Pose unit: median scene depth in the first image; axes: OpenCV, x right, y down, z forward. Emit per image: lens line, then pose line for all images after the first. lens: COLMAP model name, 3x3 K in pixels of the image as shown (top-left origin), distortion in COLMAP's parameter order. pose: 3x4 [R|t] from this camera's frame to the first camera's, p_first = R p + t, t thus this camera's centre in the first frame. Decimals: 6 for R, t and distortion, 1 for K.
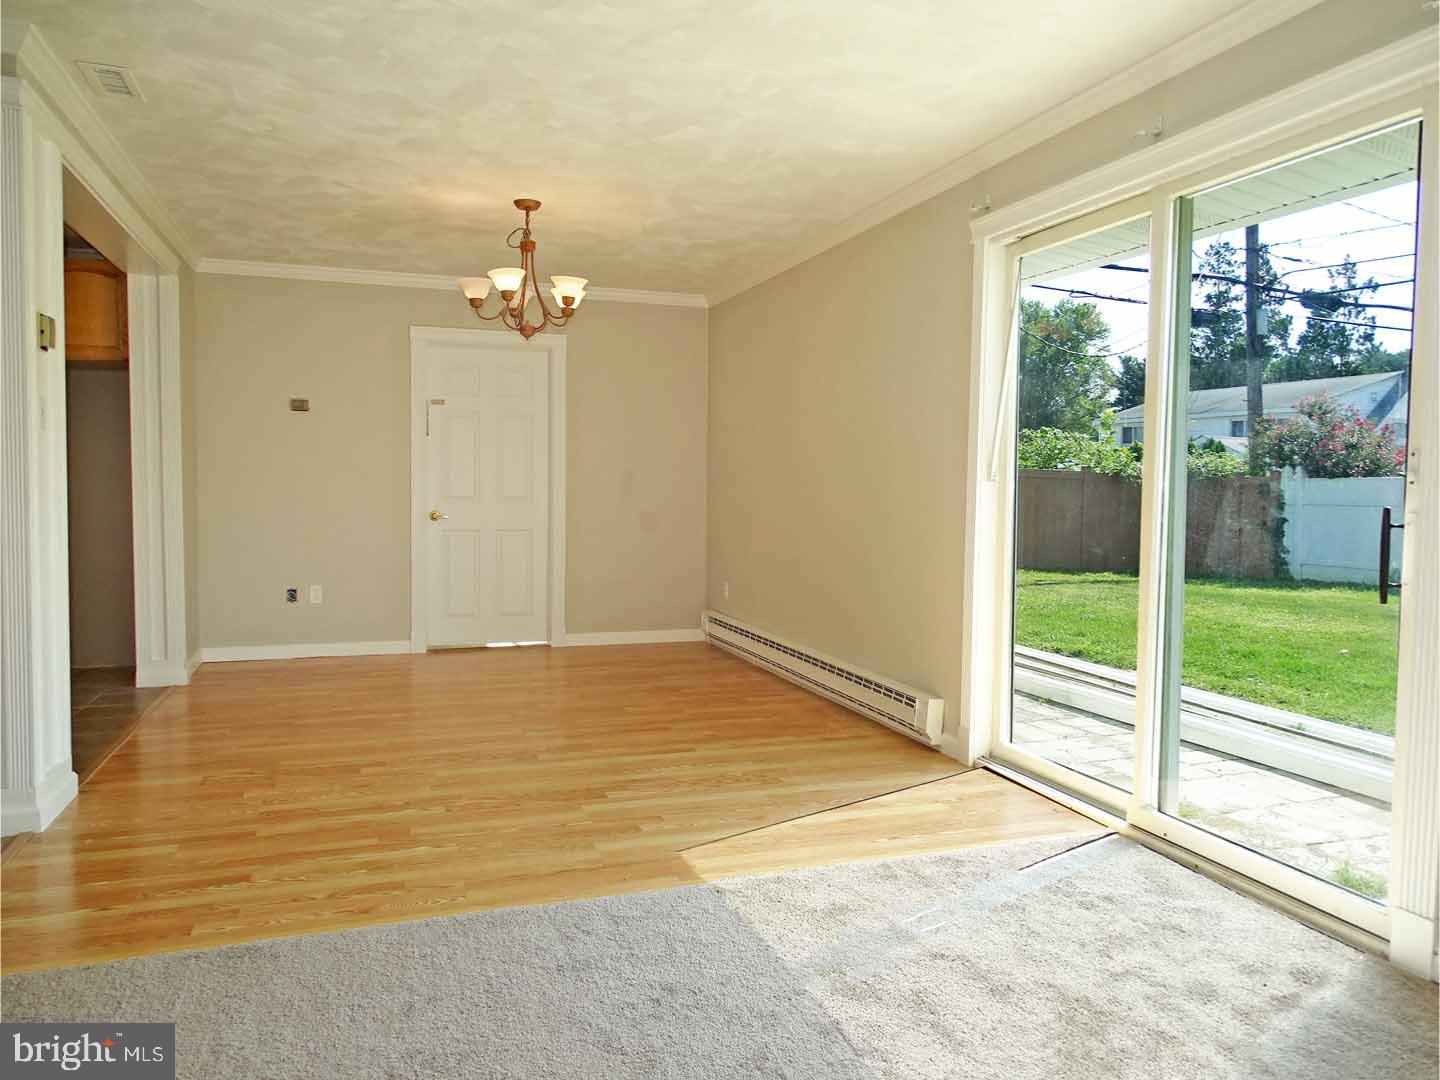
lens RADIAL K [[1022.4, 0, 721.2], [0, 1022.4, 535.3], [0, 0, 1]] dist [0.001661, -0.003241]
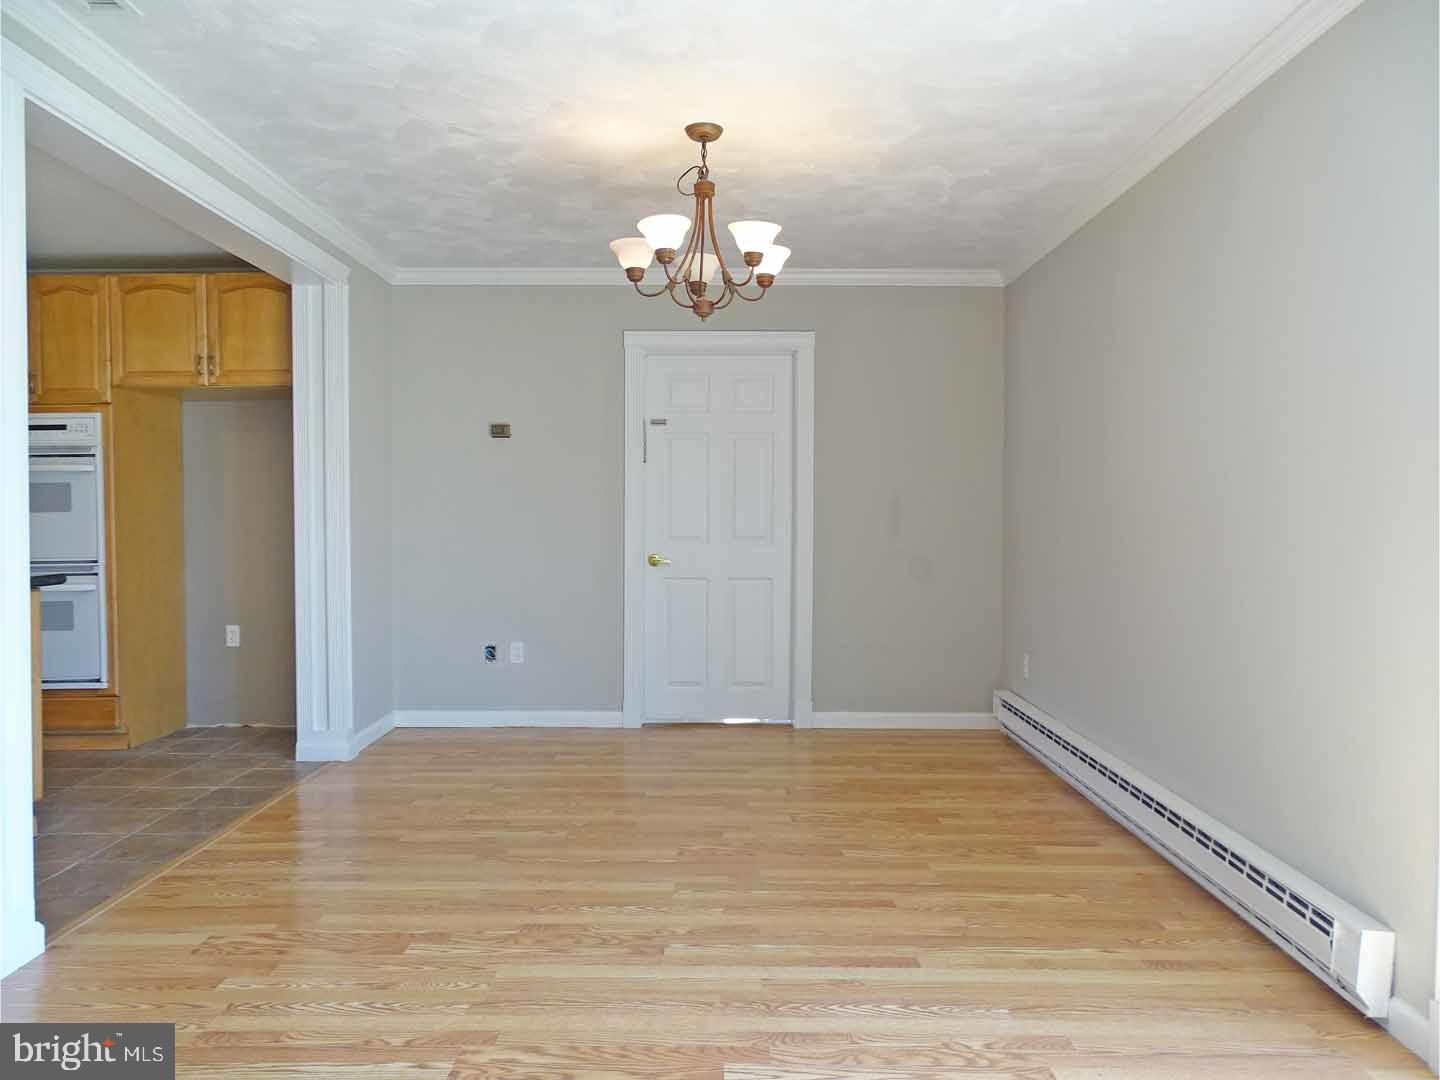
lens RADIAL K [[1022.4, 0, 721.2], [0, 1022.4, 535.3], [0, 0, 1]] dist [0.001661, -0.003241]
pose [[0.944999, -0.000469, -0.327073, 0.056999], [-0.010011, 0.999489, -0.030357, -0.021571], [0.326920, 0.031961, 0.944511, 0.351580]]
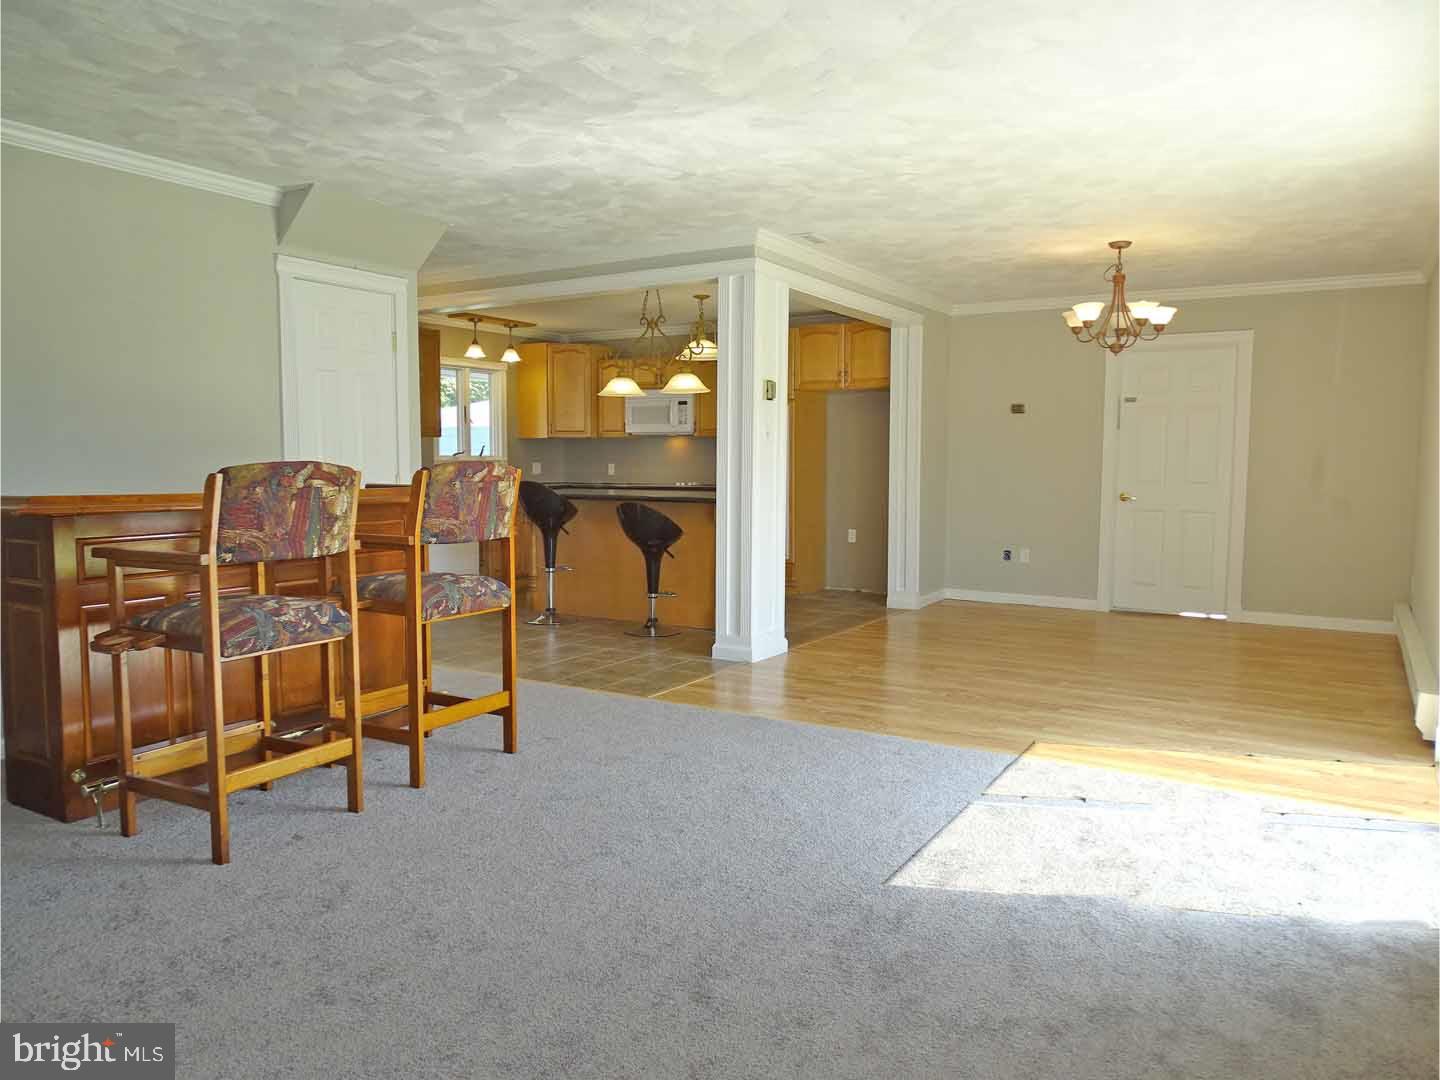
lens RADIAL K [[1022.4, 0, 721.2], [0, 1022.4, 535.3], [0, 0, 1]] dist [0.001661, -0.003241]
pose [[0.632777, 0.057942, -0.772163, 0.489136], [-0.038769, 0.998316, 0.043142, -0.011334], [0.773363, 0.002637, 0.633958, -0.147111]]
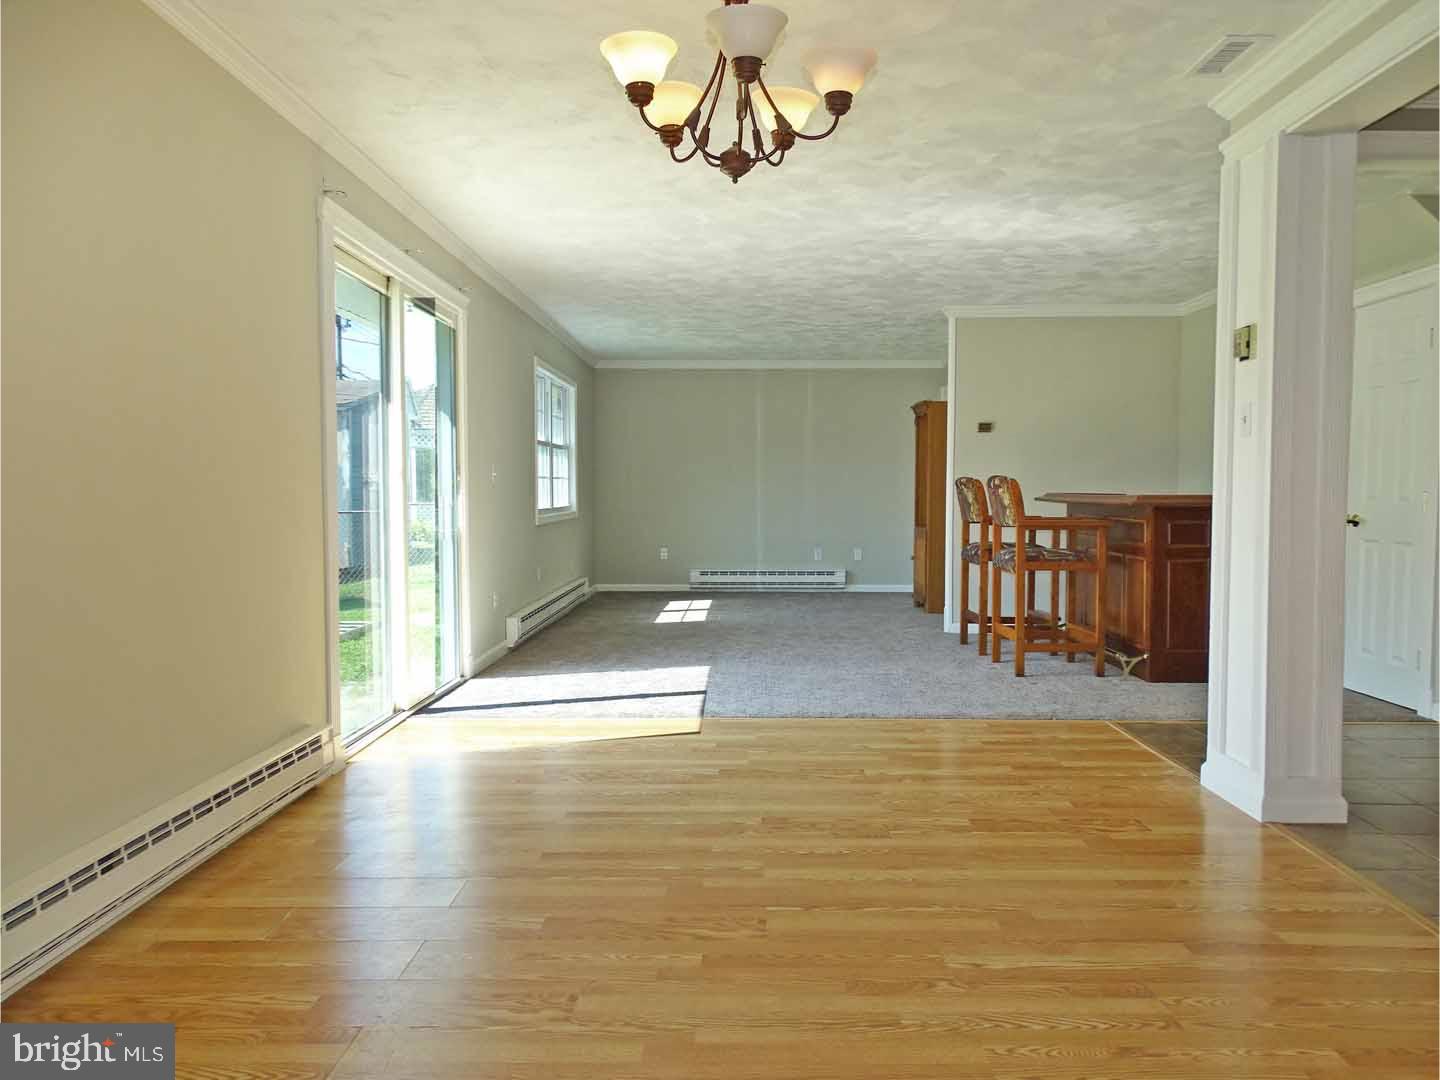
lens RADIAL K [[1022.4, 0, 721.2], [0, 1022.4, 535.3], [0, 0, 1]] dist [0.001661, -0.003241]
pose [[-0.936566, -0.023835, 0.349679, -0.377847], [0.007803, 0.996020, 0.088790, -0.069193], [-0.350403, 0.085886, -0.932653, 1.545856]]
